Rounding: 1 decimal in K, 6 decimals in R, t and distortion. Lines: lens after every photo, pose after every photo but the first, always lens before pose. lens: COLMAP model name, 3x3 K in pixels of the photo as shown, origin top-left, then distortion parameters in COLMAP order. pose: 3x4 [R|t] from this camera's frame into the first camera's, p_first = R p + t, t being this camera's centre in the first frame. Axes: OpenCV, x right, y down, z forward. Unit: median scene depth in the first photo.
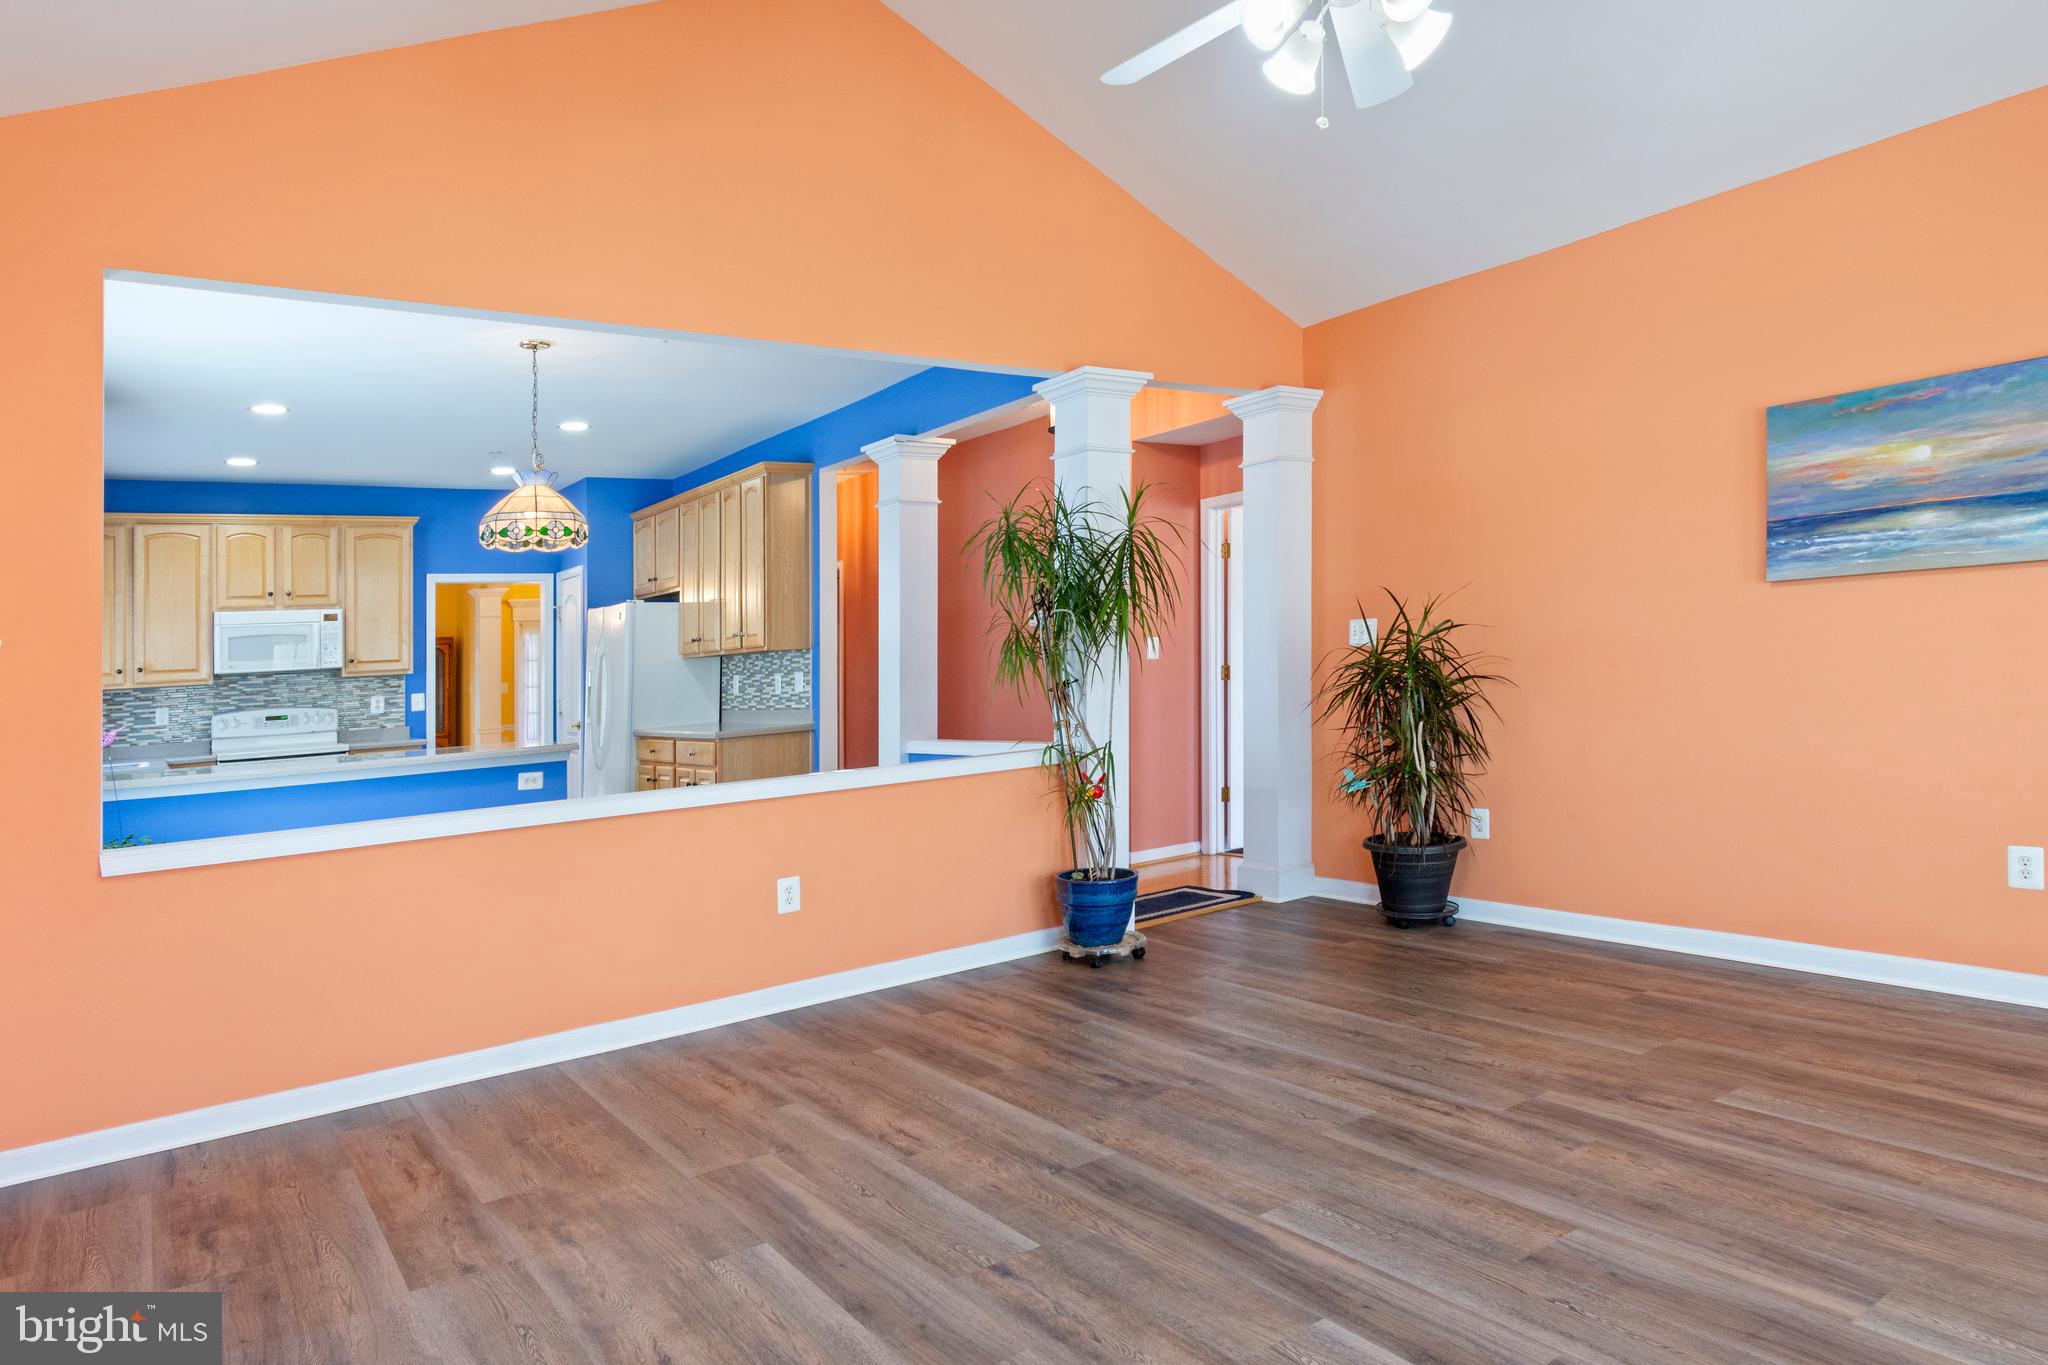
lens RADIAL K [[1339.3, 0, 1025.3], [0, 1339.3, 494.4], [0, 0, 1]] dist [-0.009046, -0.003189]
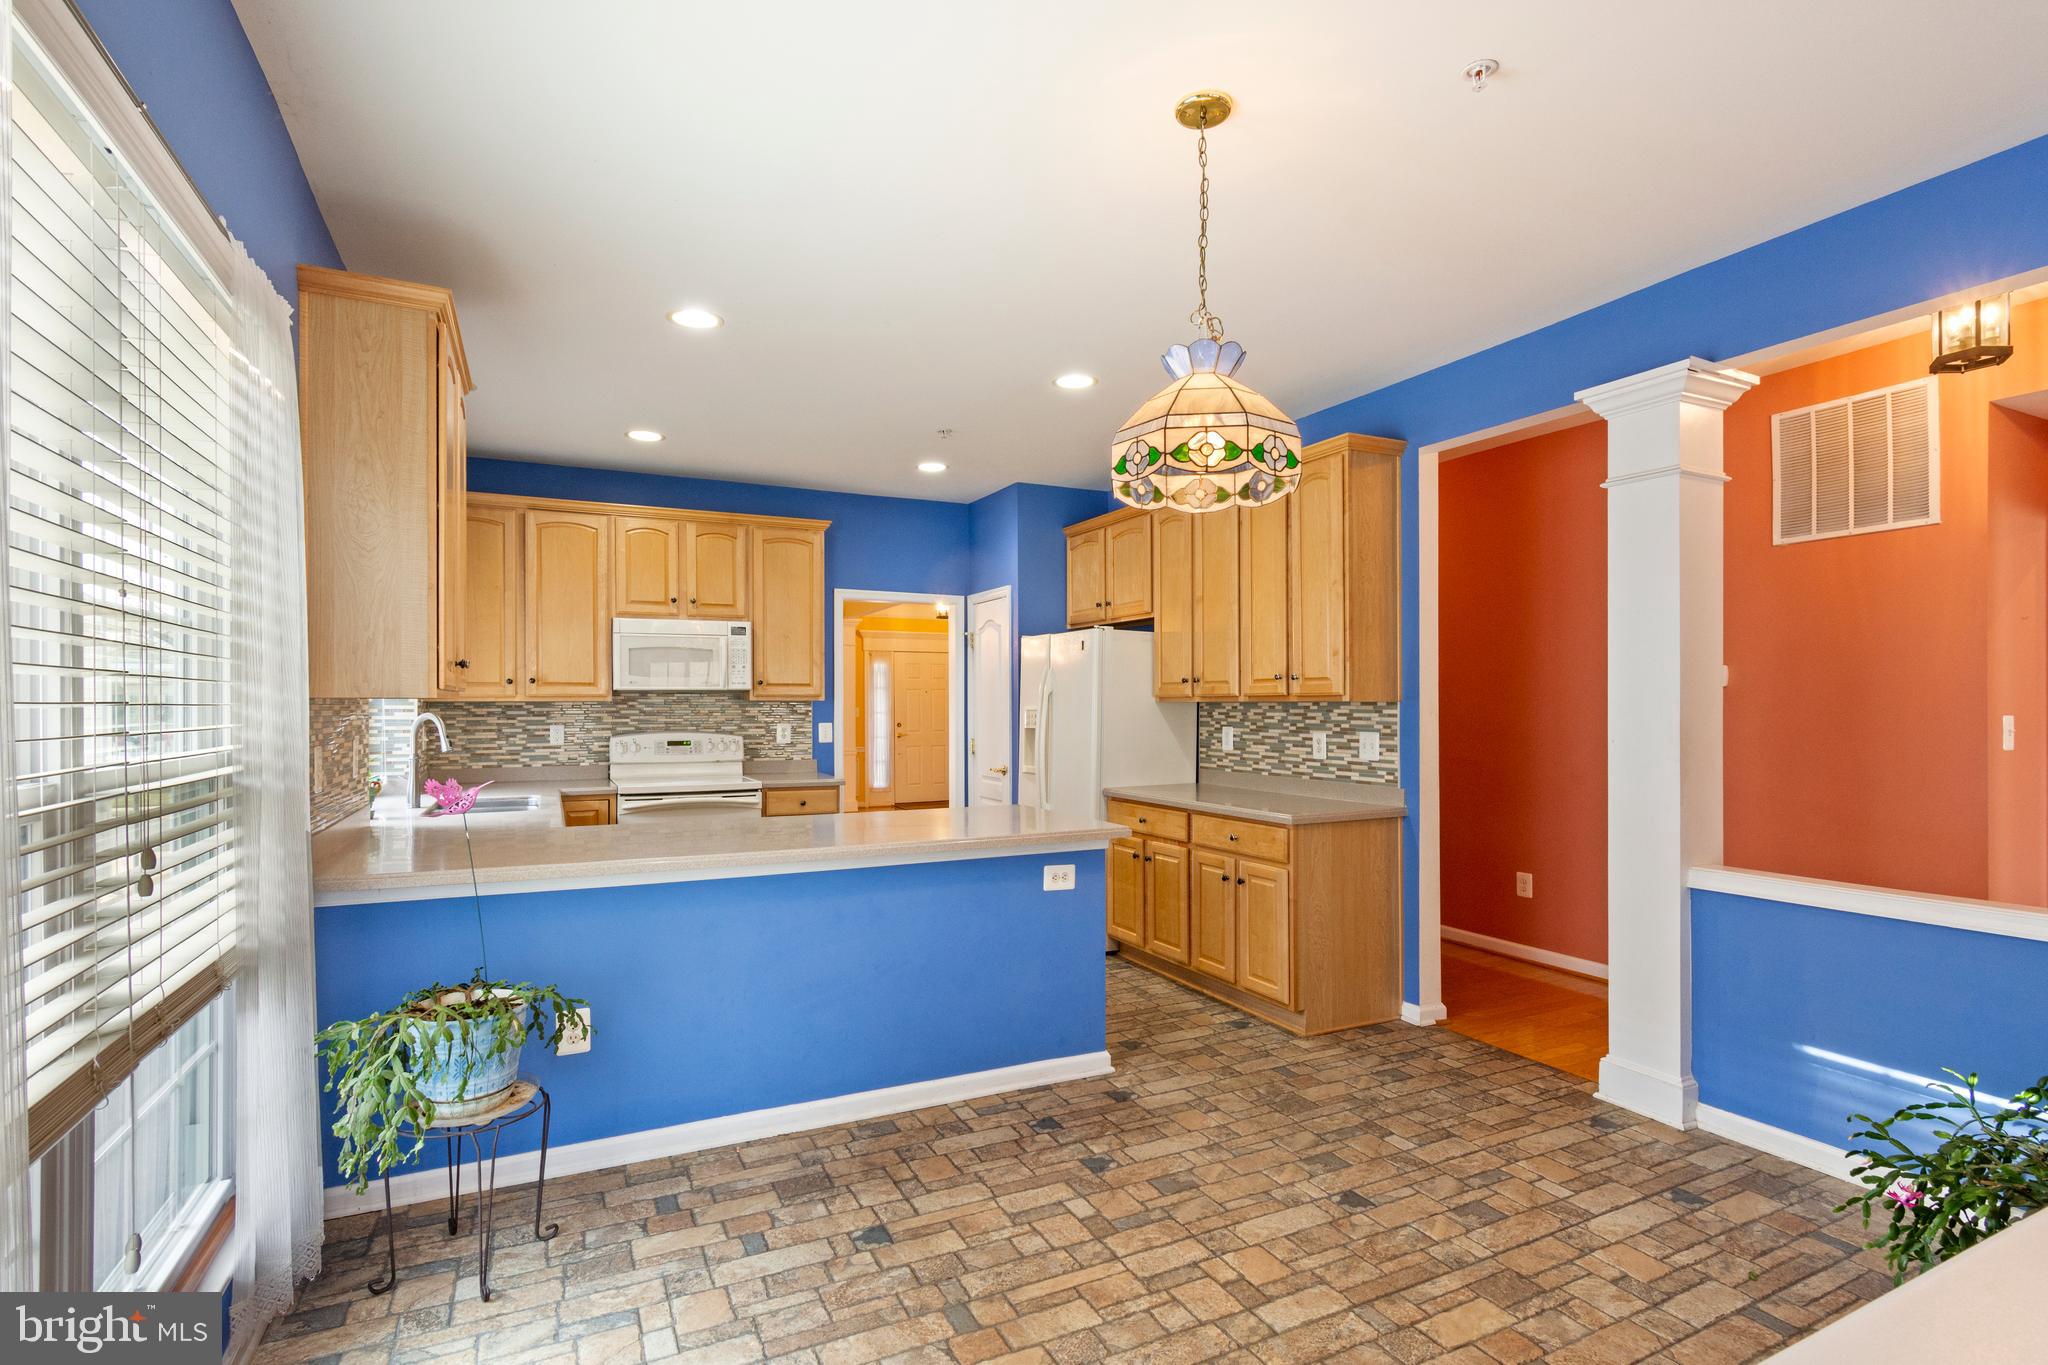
lens RADIAL K [[998.9, 0, 1003.8], [0, 998.9, 672.4], [0, 0, 1]] dist [0.000685, 0.000092]
pose [[0.986587, 0.052358, -0.154609, -0.254459], [-0.037133, 0.994317, 0.099772, 0.048682], [0.158955, -0.092692, 0.982925, 0.398516]]
